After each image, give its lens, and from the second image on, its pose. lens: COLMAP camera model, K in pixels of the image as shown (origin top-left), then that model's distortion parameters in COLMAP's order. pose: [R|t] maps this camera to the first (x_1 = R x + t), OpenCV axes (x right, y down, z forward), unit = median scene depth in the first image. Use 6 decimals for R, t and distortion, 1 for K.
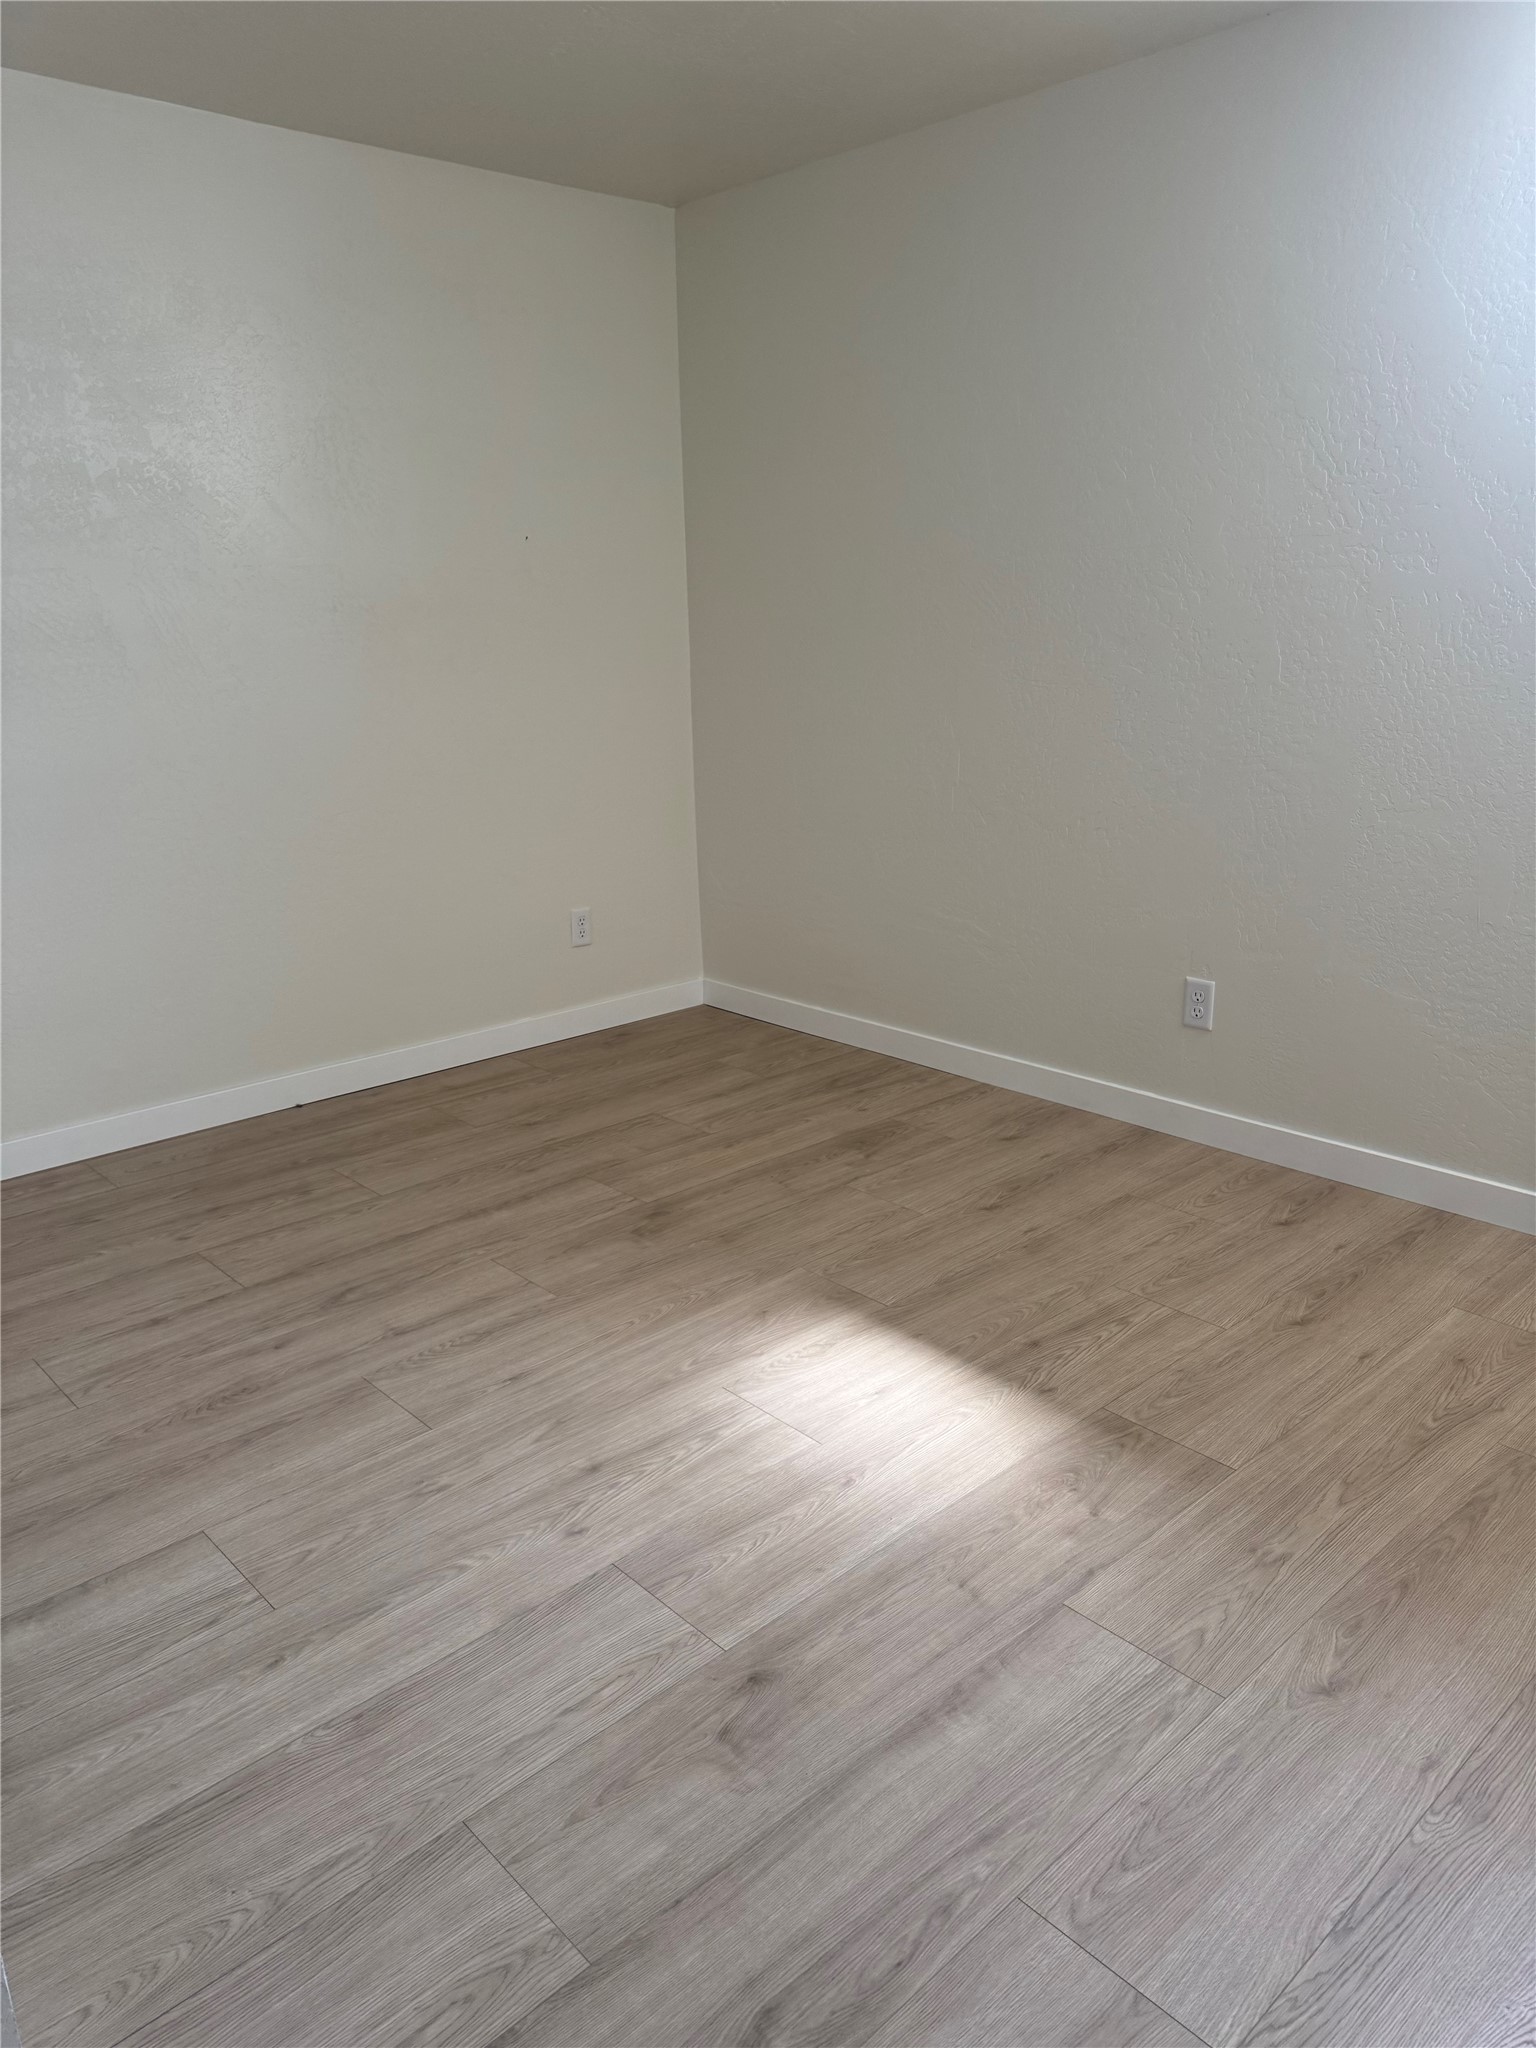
lens RADIAL K [[1455.4, 0, 786.7], [0, 1455.4, 1020.5], [0, 0, 1]] dist [-0.001817, -0.002399]
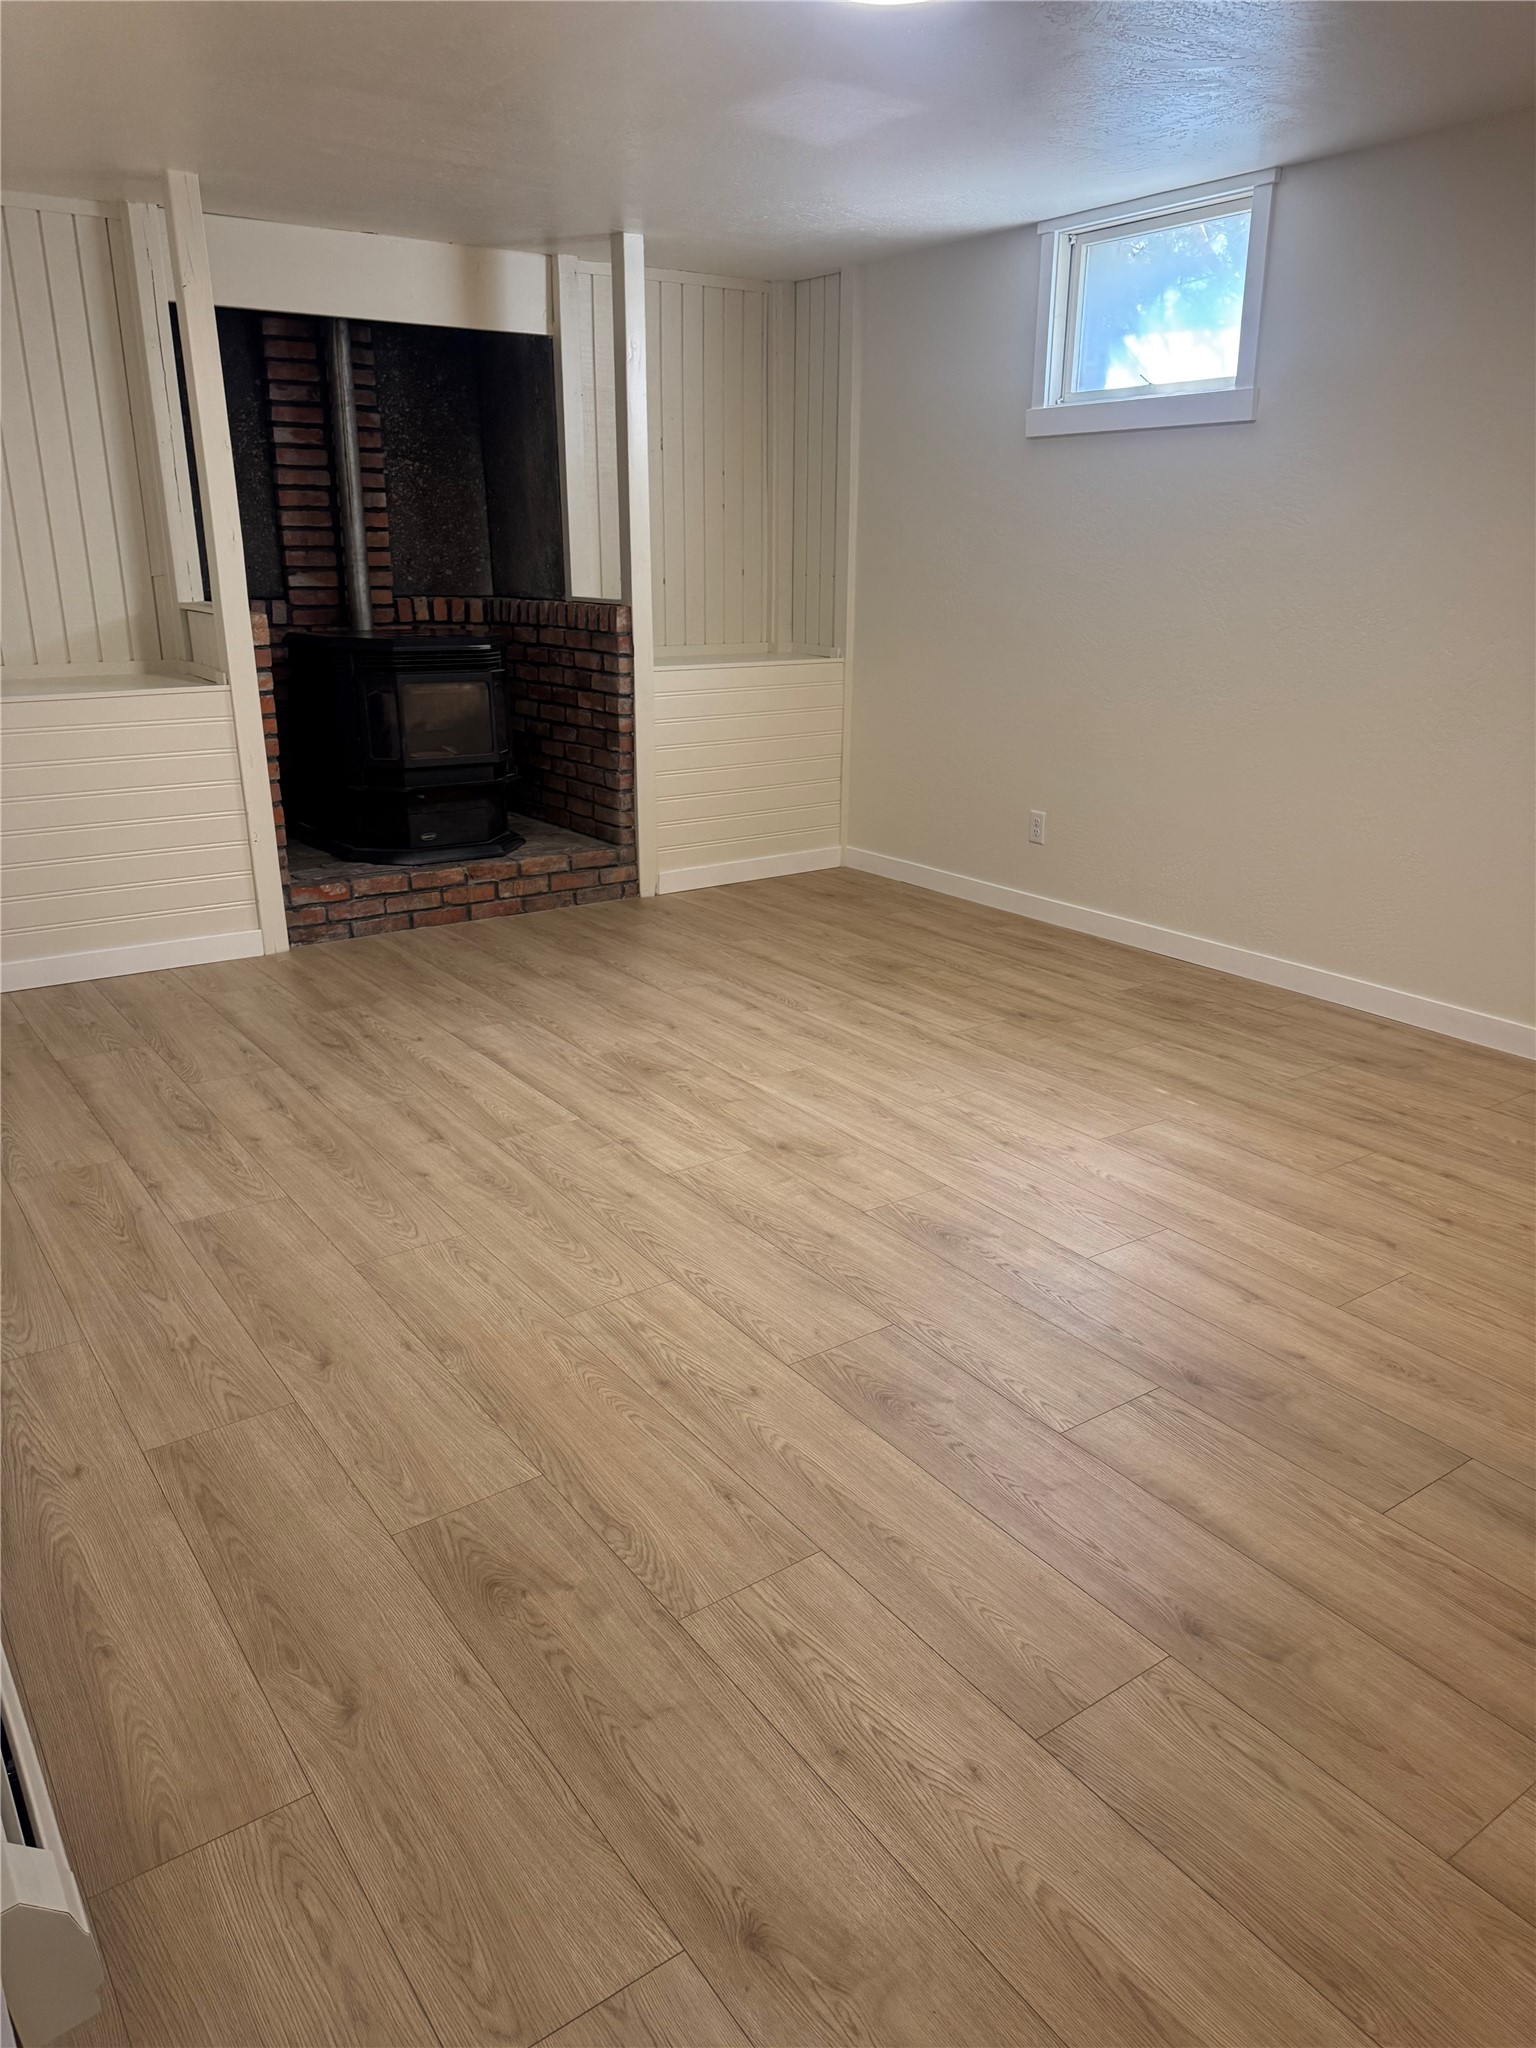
lens RADIAL K [[1455.4, 0, 783.8], [0, 1455.4, 1016.7], [0, 0, 1]] dist [-0.001817, -0.002399]
pose [[0.141262, -0.290504, 0.946389, -0.989169], [0.296464, 0.924516, 0.239539, -0.311179], [-0.944539, 0.246732, 0.216723, 1.033257]]
